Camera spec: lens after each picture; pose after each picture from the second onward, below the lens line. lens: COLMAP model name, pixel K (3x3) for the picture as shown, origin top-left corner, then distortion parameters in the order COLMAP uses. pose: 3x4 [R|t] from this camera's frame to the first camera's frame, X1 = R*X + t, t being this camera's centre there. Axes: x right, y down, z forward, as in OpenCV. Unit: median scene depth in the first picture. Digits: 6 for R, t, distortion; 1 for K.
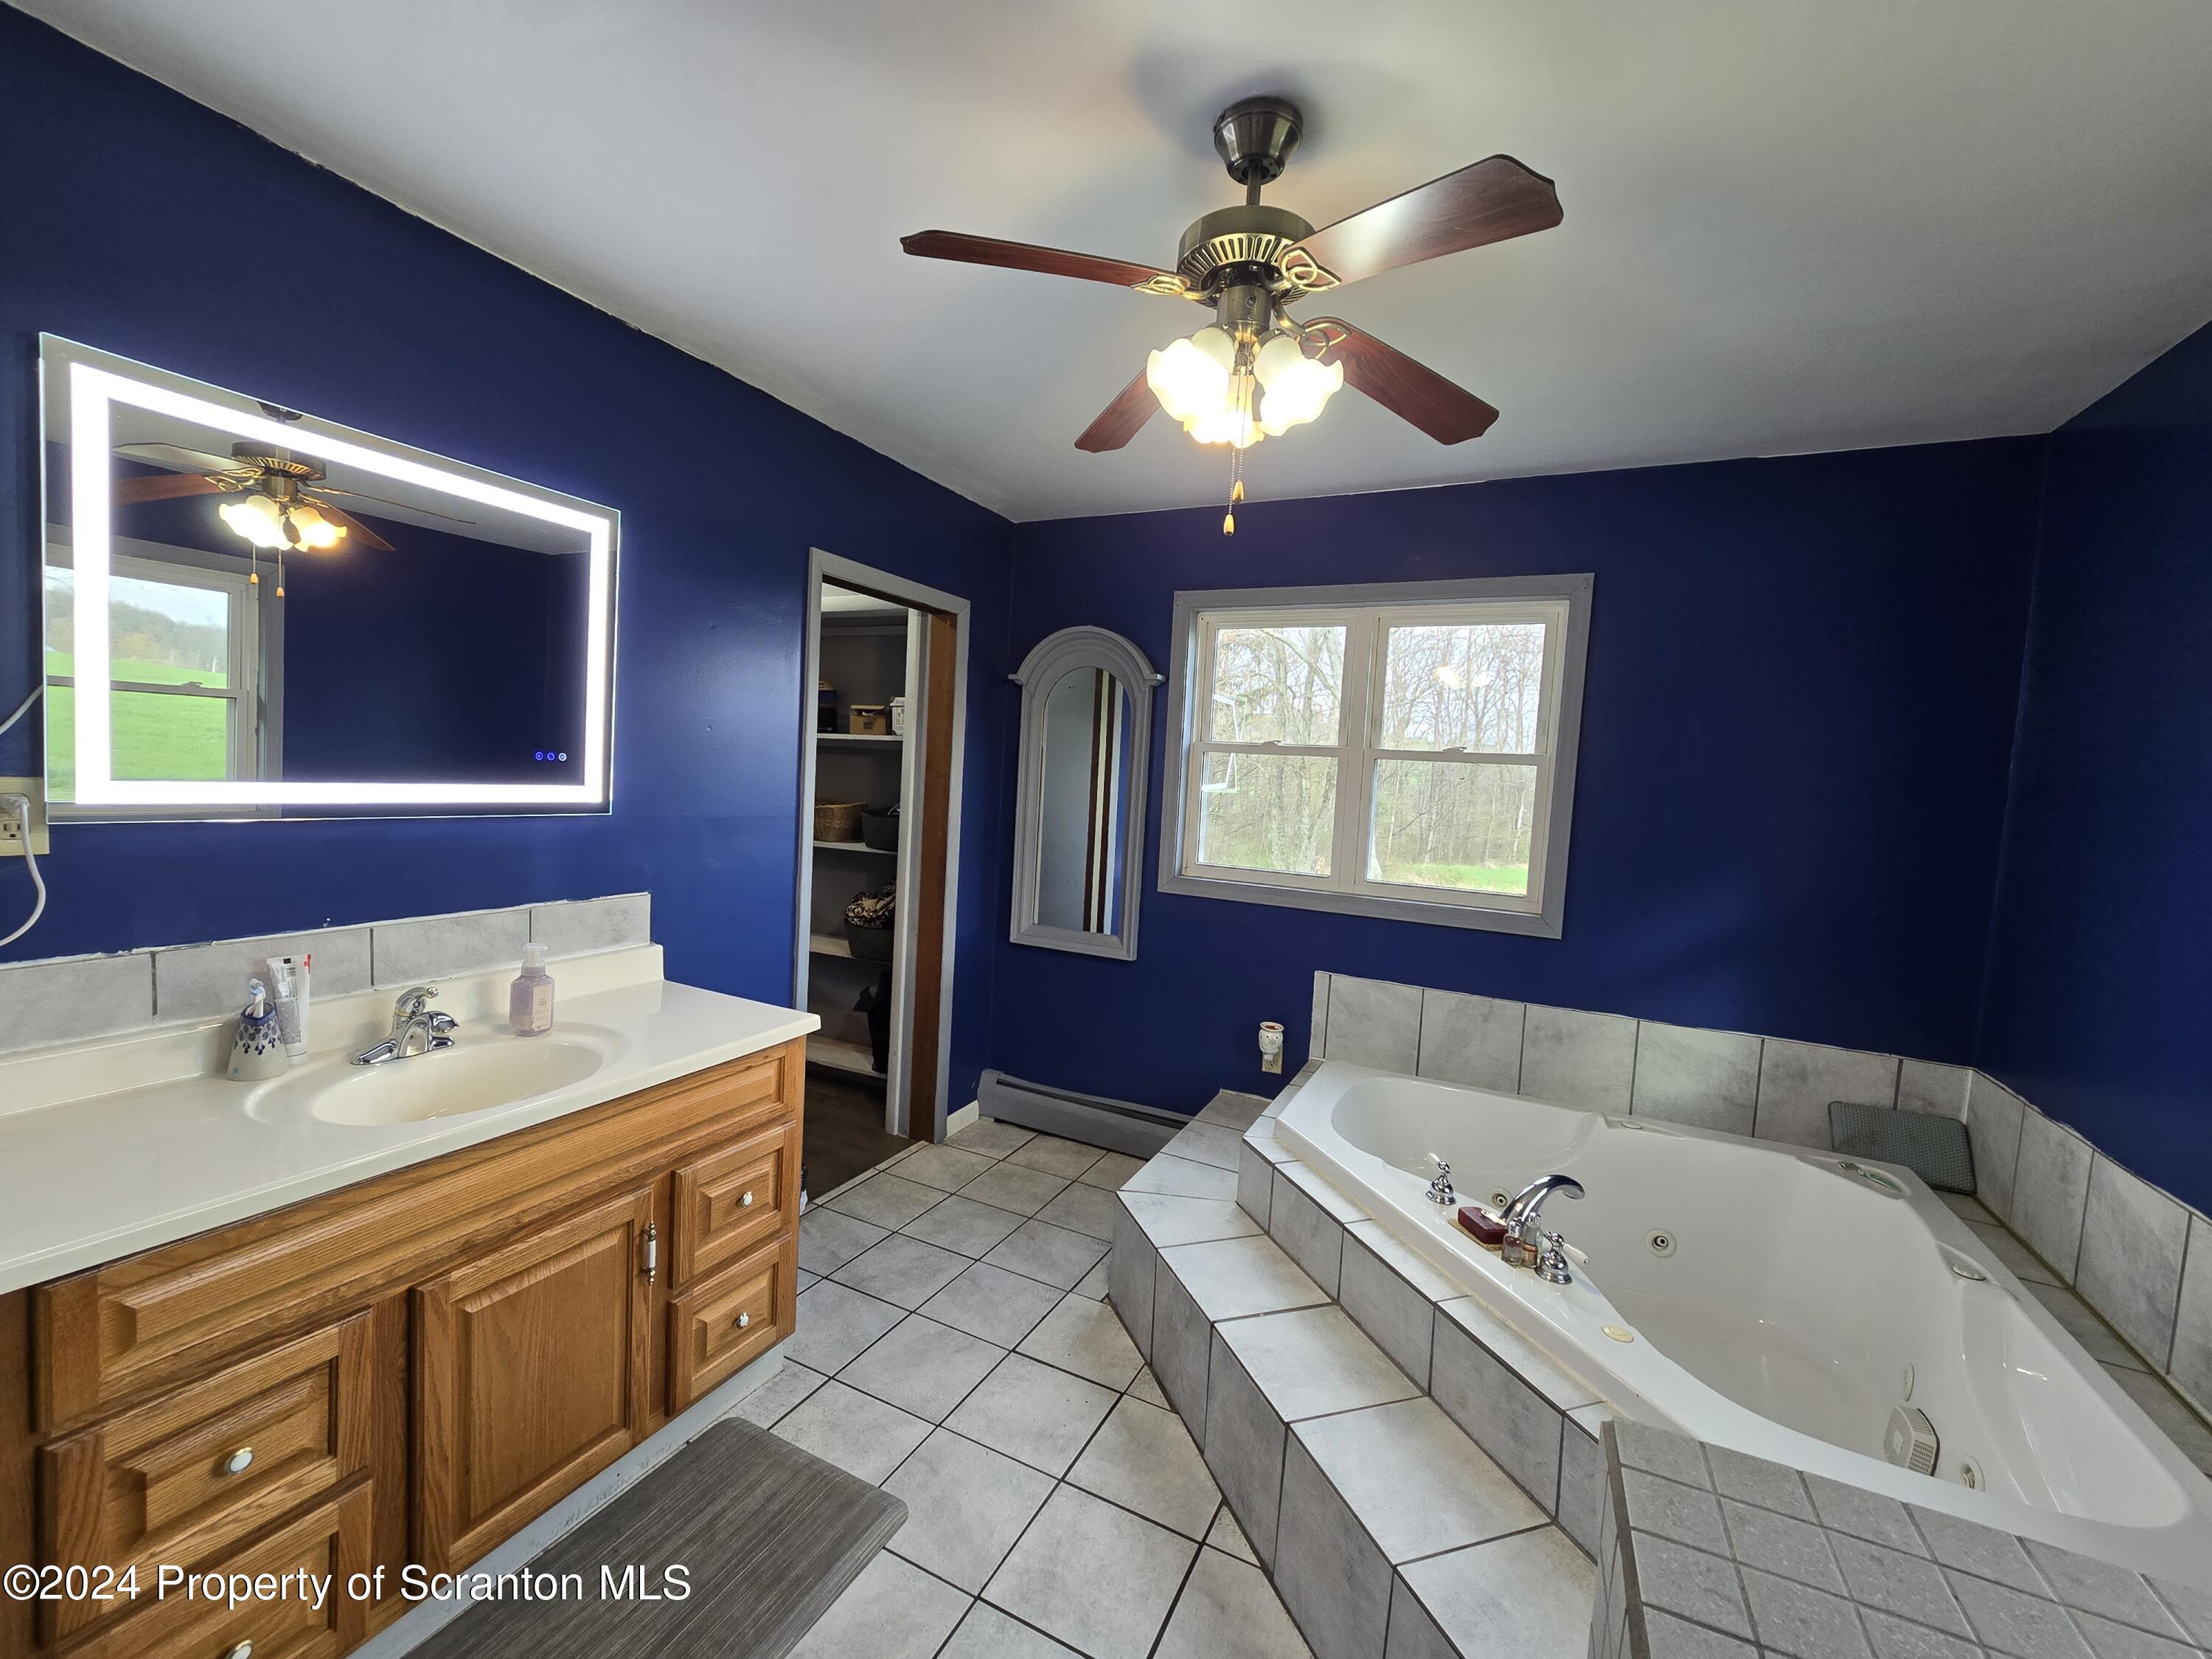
lens RADIAL K [[903.6, 0, 1090.8], [0, 903.6, 827.0], [0, 0, 1]] dist [-0.001099, 0.000762]
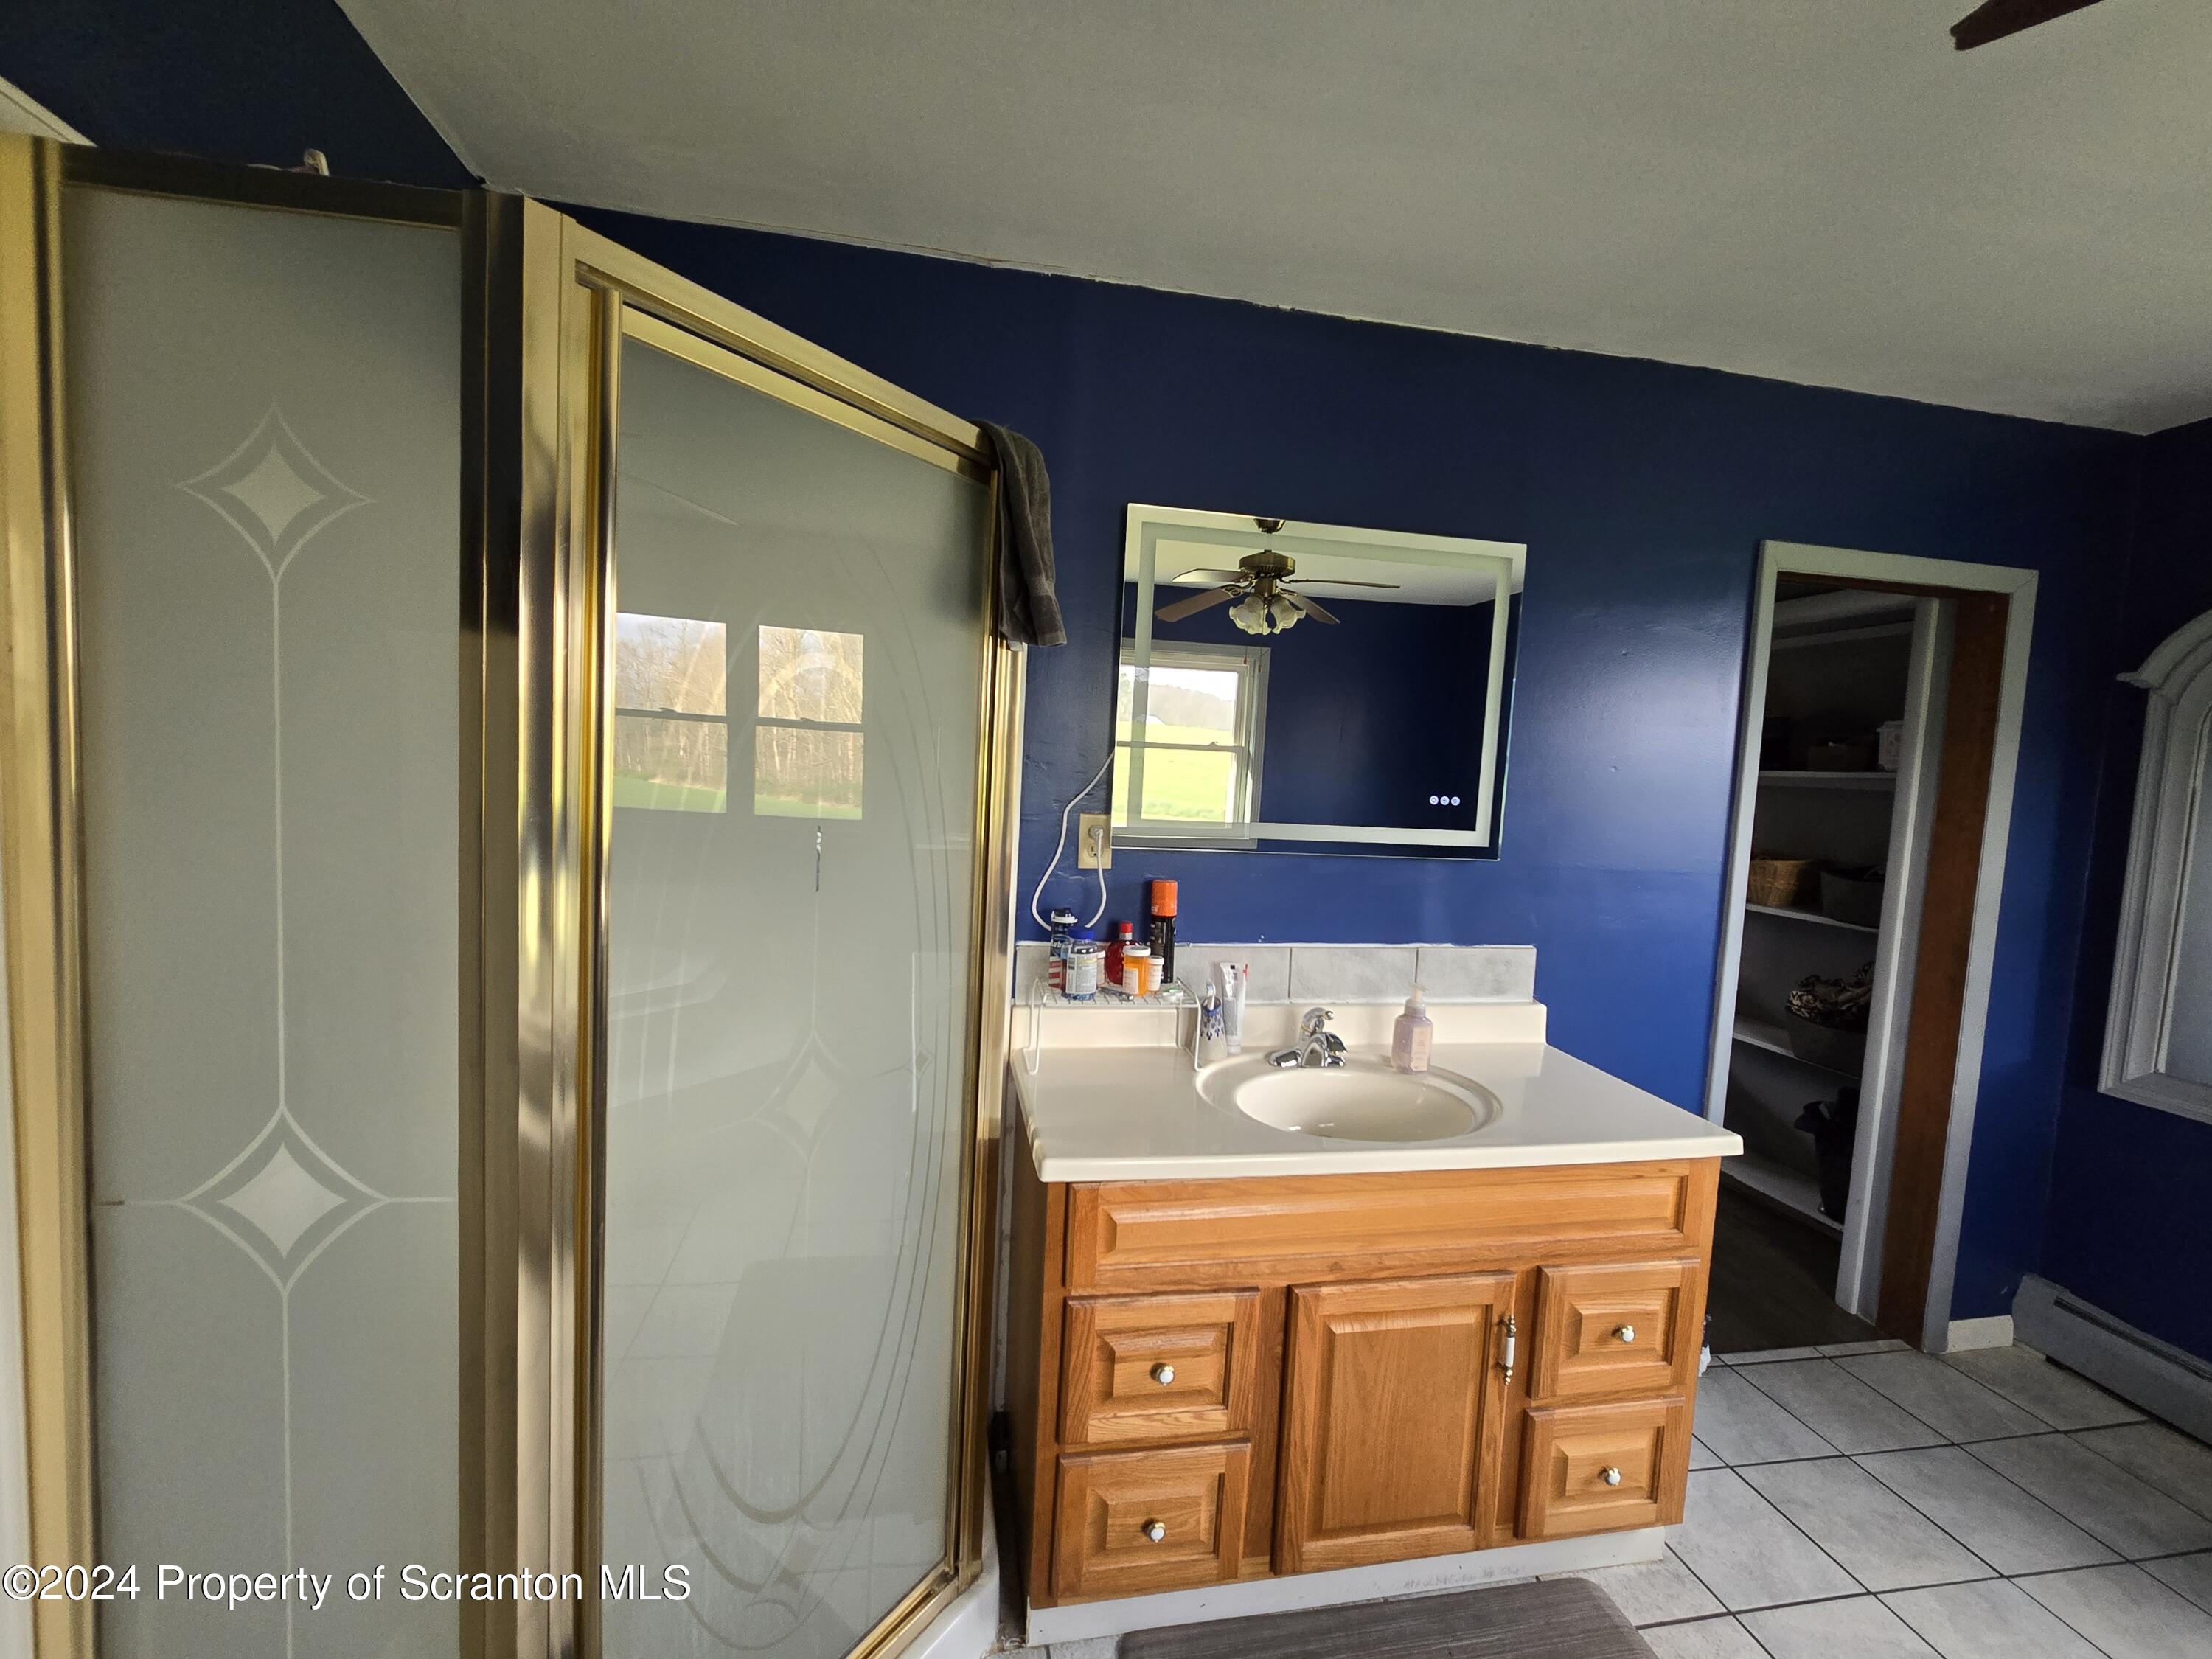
lens RADIAL K [[887.8, 0, 1097.6], [0, 887.8, 823.6], [0, 0, 1]] dist [-0.006240, 0.000280]
pose [[0.597085, 0.029396, -0.801639, -0.034539], [-0.065225, 0.997799, -0.011992, -0.015312], [0.799522, 0.059447, 0.597688, 0.100361]]
